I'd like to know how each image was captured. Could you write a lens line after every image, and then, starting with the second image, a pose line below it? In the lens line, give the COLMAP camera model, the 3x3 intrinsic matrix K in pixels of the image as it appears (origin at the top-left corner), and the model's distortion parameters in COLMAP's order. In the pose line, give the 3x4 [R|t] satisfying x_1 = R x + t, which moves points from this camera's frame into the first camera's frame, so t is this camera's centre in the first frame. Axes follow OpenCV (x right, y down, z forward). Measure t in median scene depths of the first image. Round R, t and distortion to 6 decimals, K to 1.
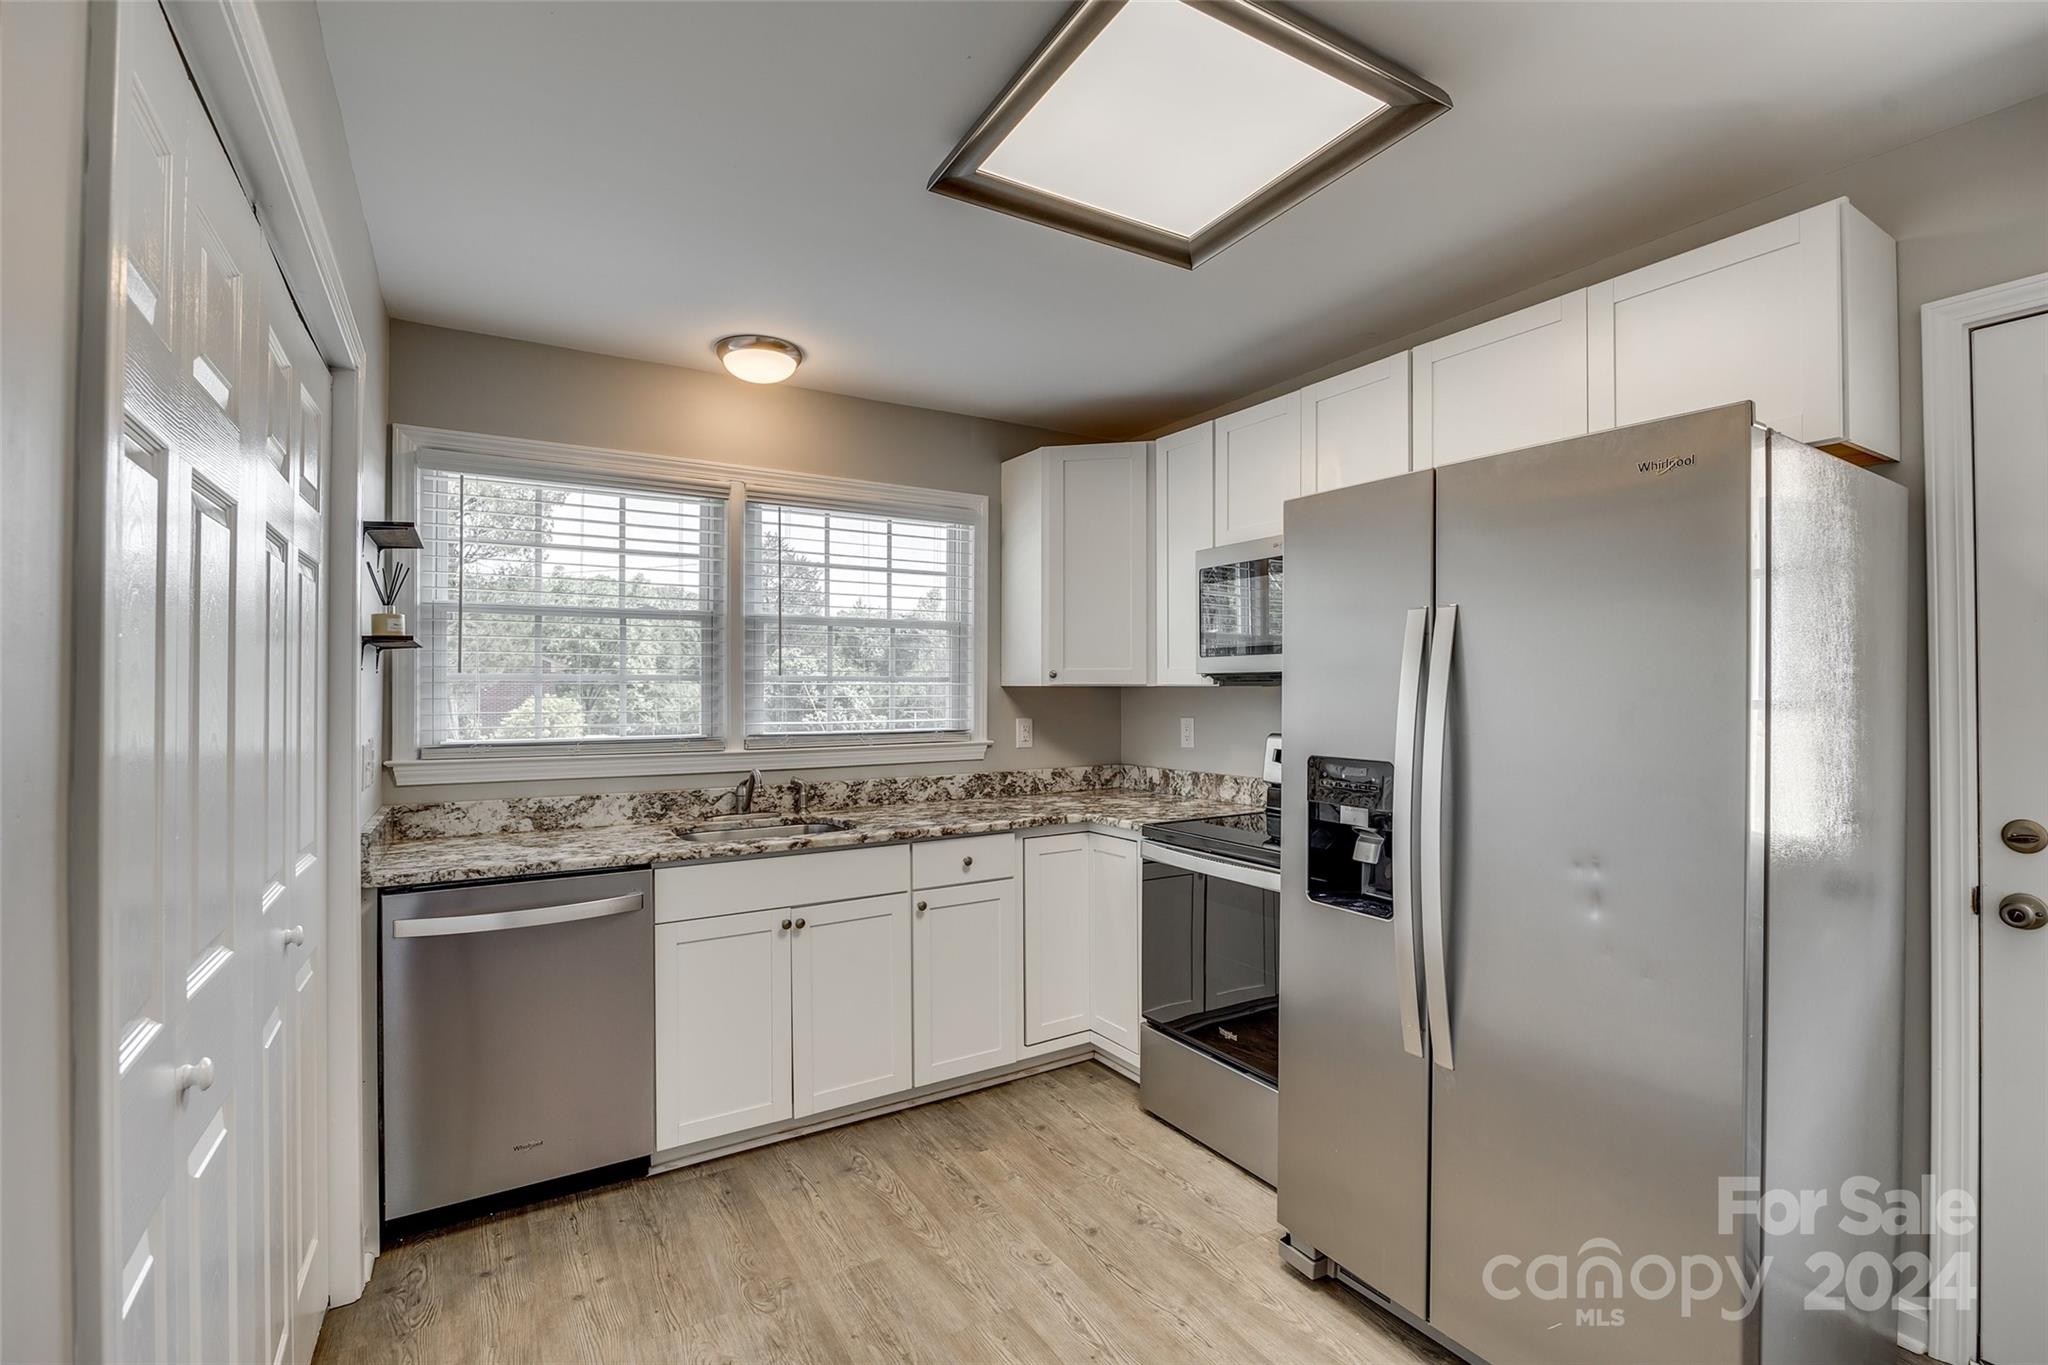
lens RADIAL K [[909.6, 0, 1024.0], [0, 909.6, 682.5], [0, 0, 1]] dist [-0.003219, -0.000481]
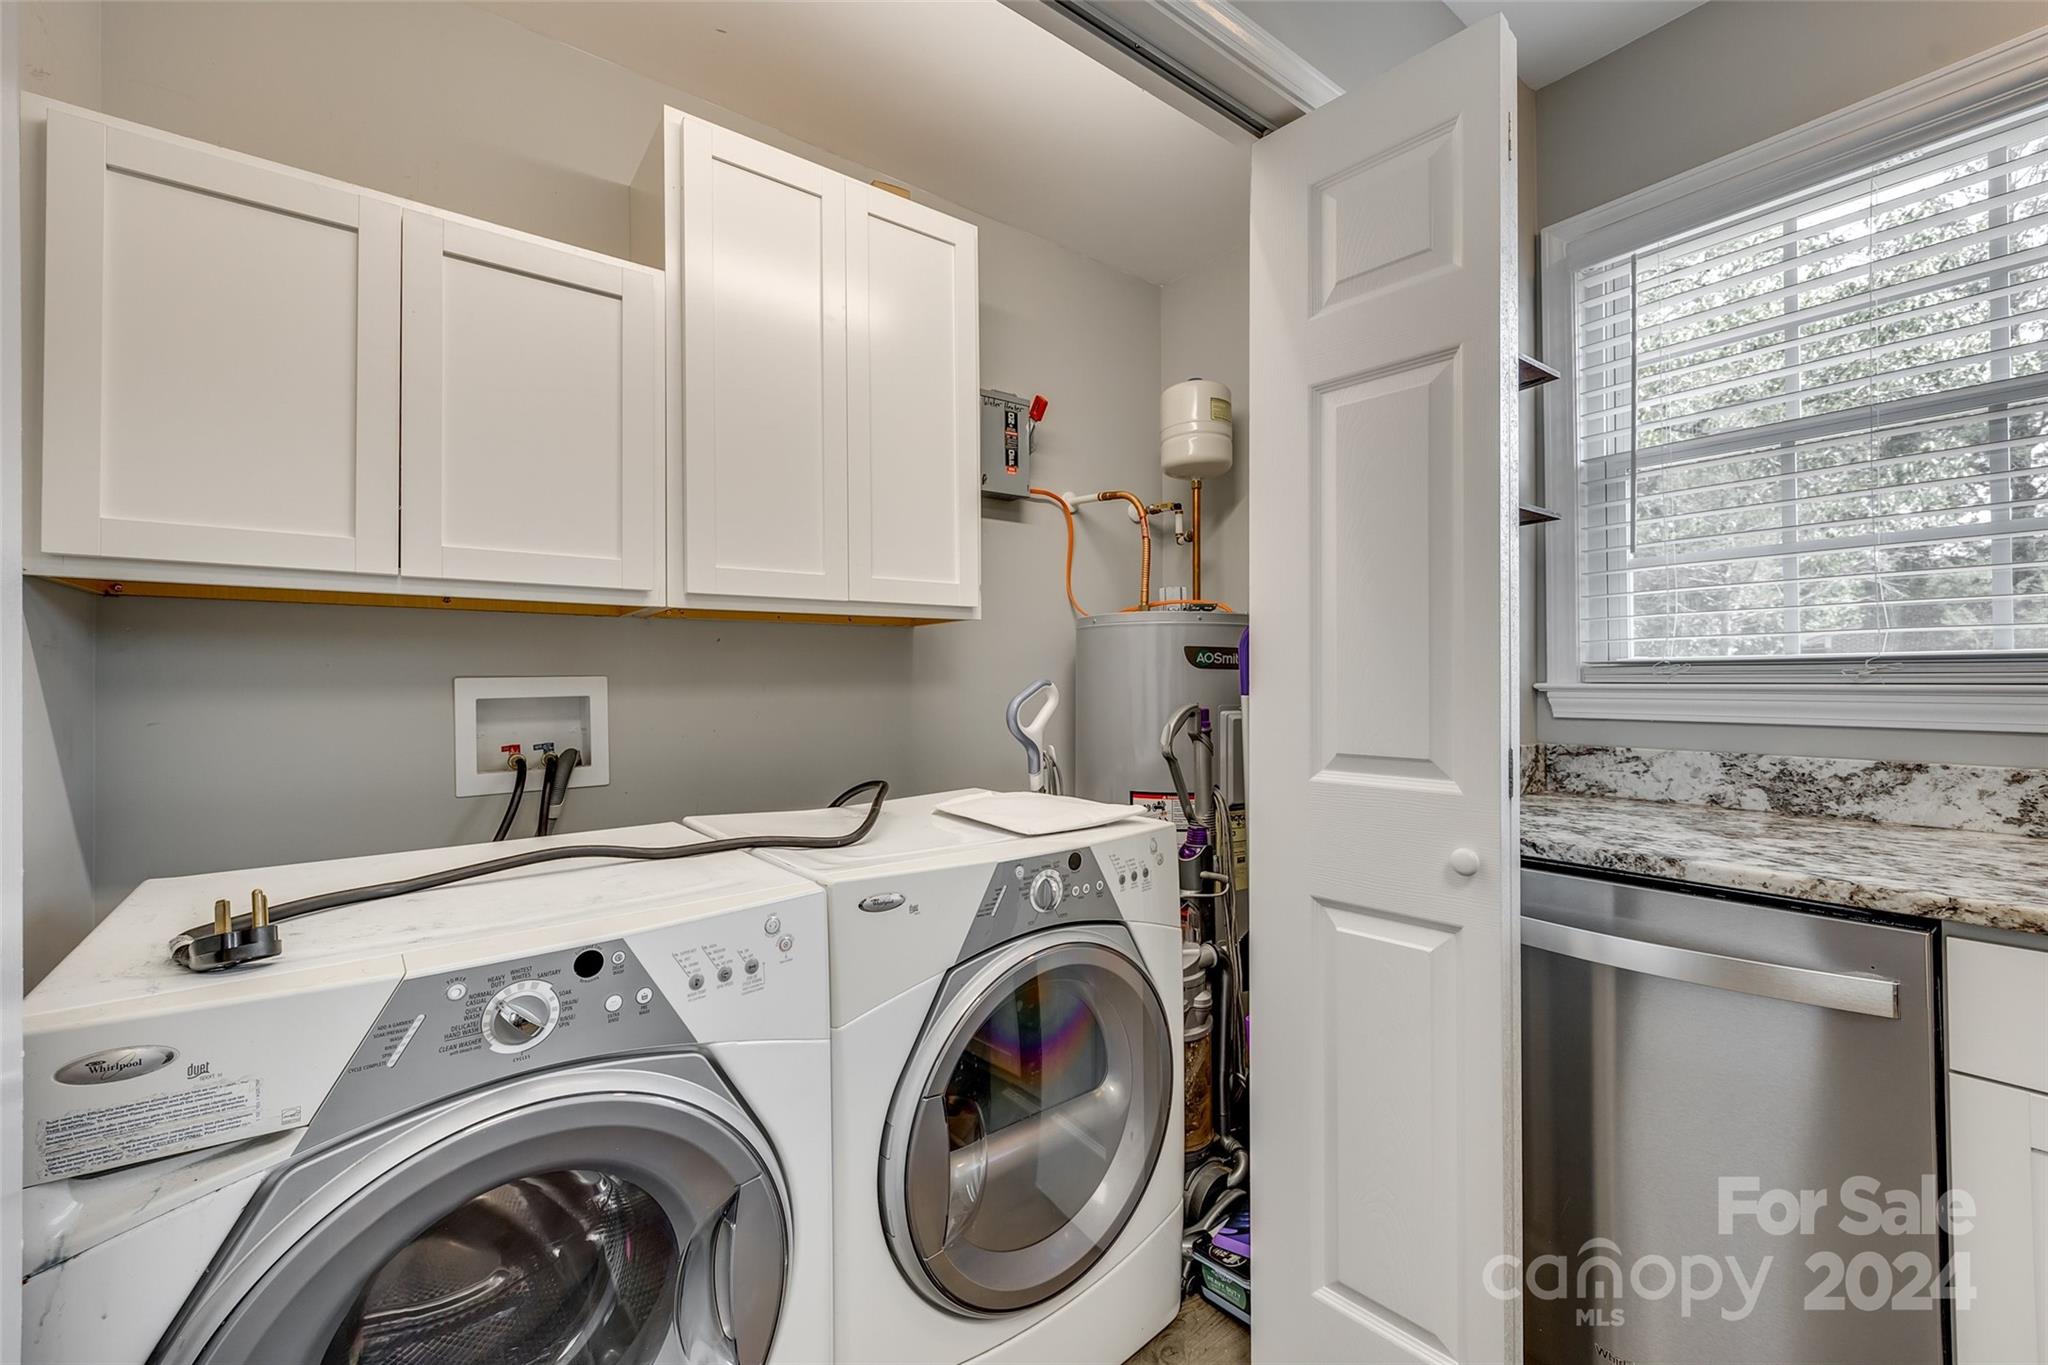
lens RADIAL K [[820.2, 0, 1033.0], [0, 820.2, 680.8], [0, 0, 1]] dist [-0.003362, 0.000111]
pose [[0.105544, -0.002815, -0.994411, -0.076627], [0.012956, 0.999915, -0.001456, 0.076632], [0.994330, -0.012730, 0.105572, 0.492598]]
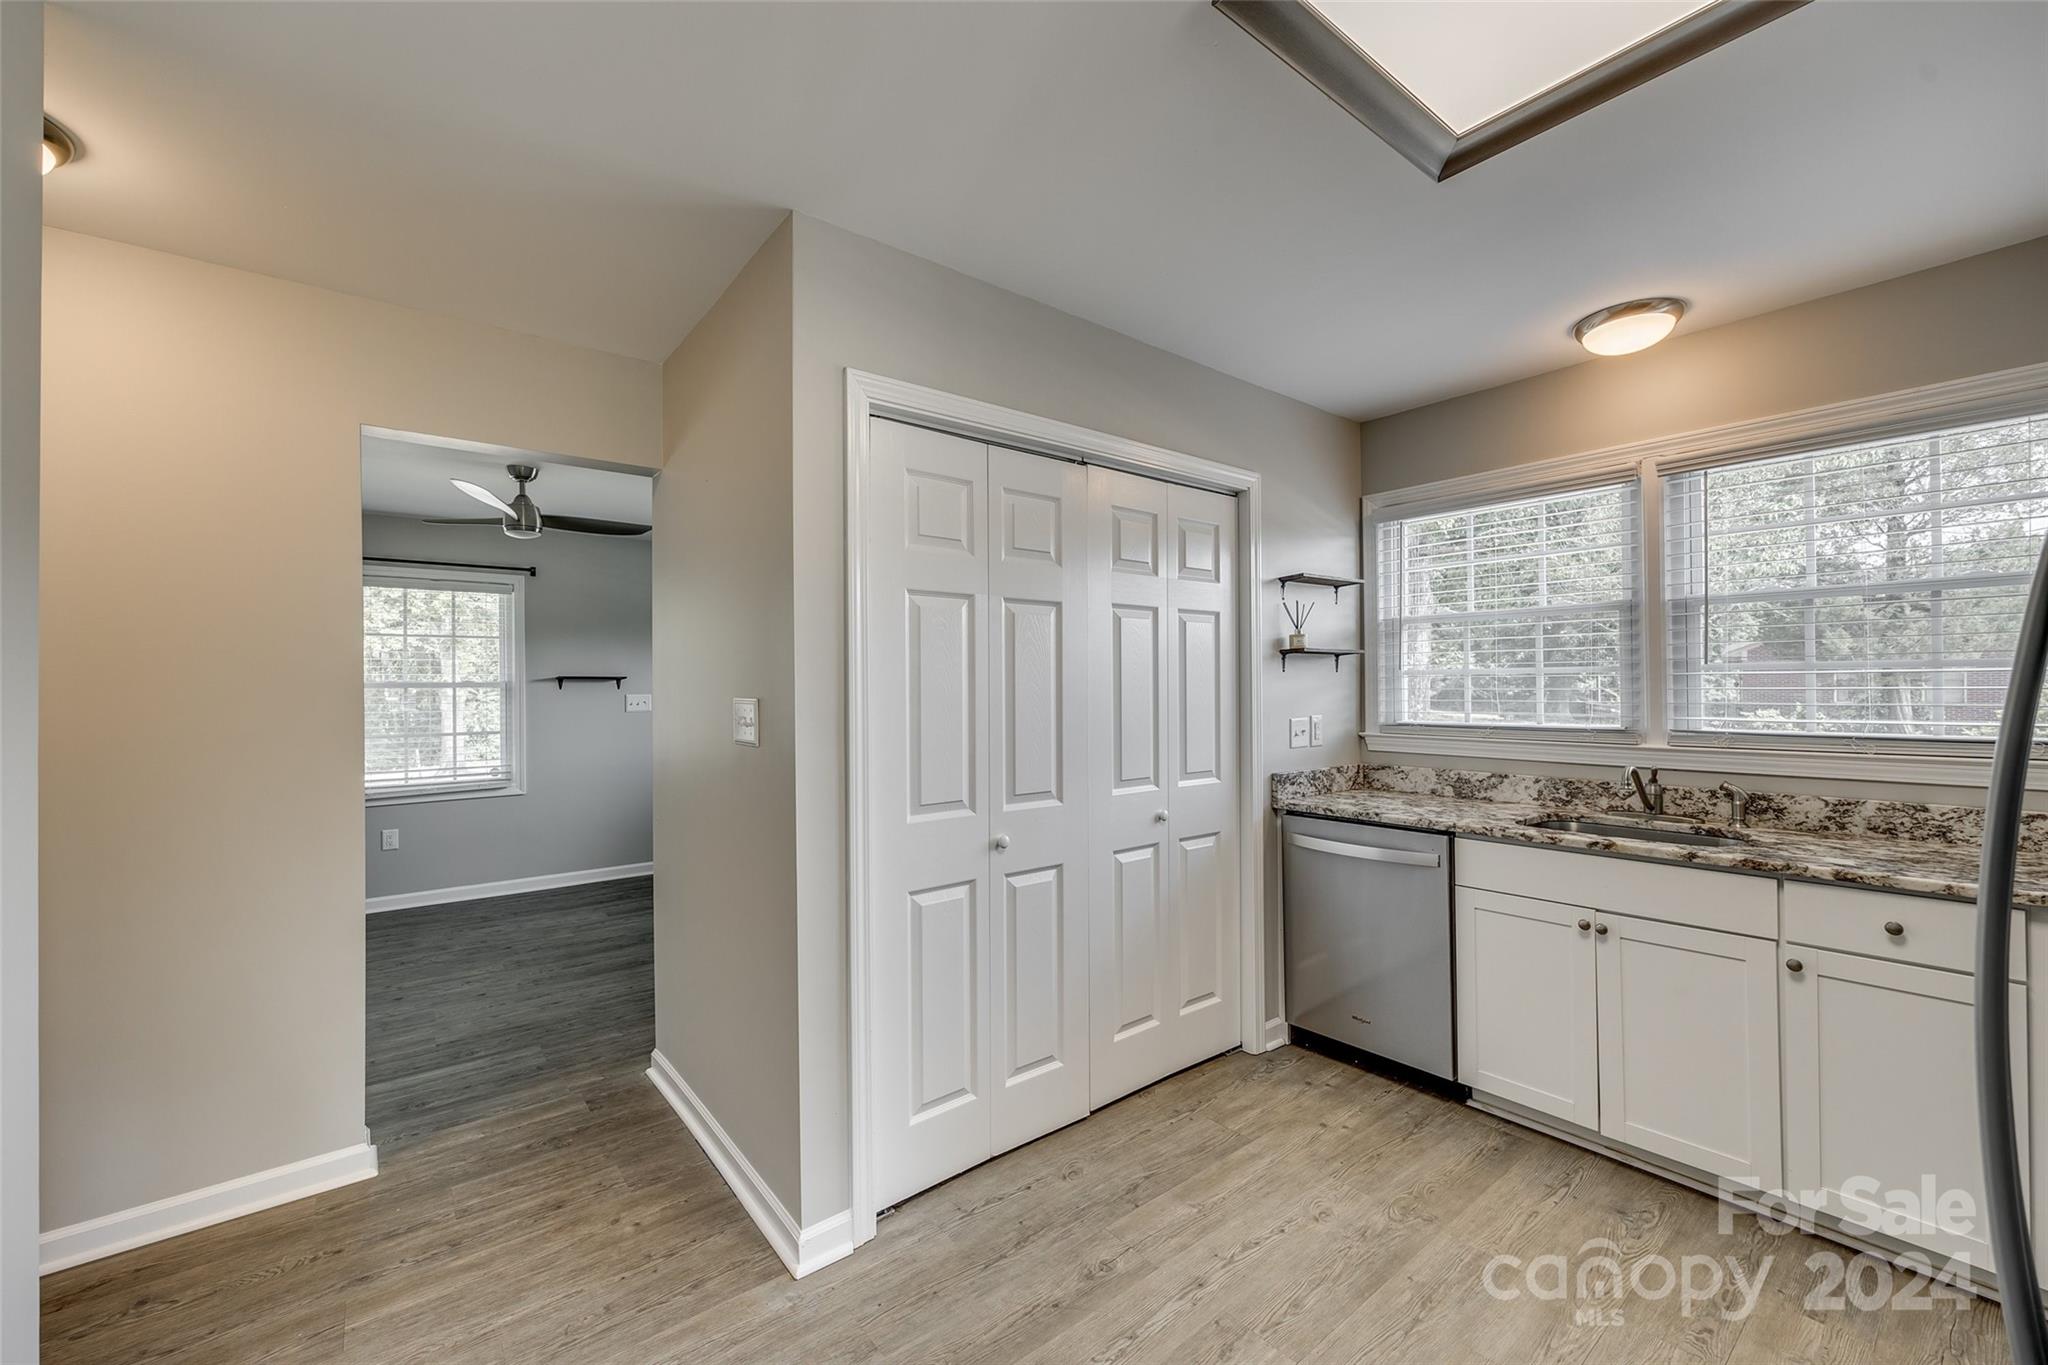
lens RADIAL K [[820.2, 0, 1033.0], [0, 820.2, 680.8], [0, 0, 1]] dist [-0.003362, 0.000111]
pose [[0.135325, -0.006685, -0.990779, 0.491916], [0.015608, 0.999868, -0.004614, 0.002431], [0.990678, -0.014840, 0.135411, 0.292390]]
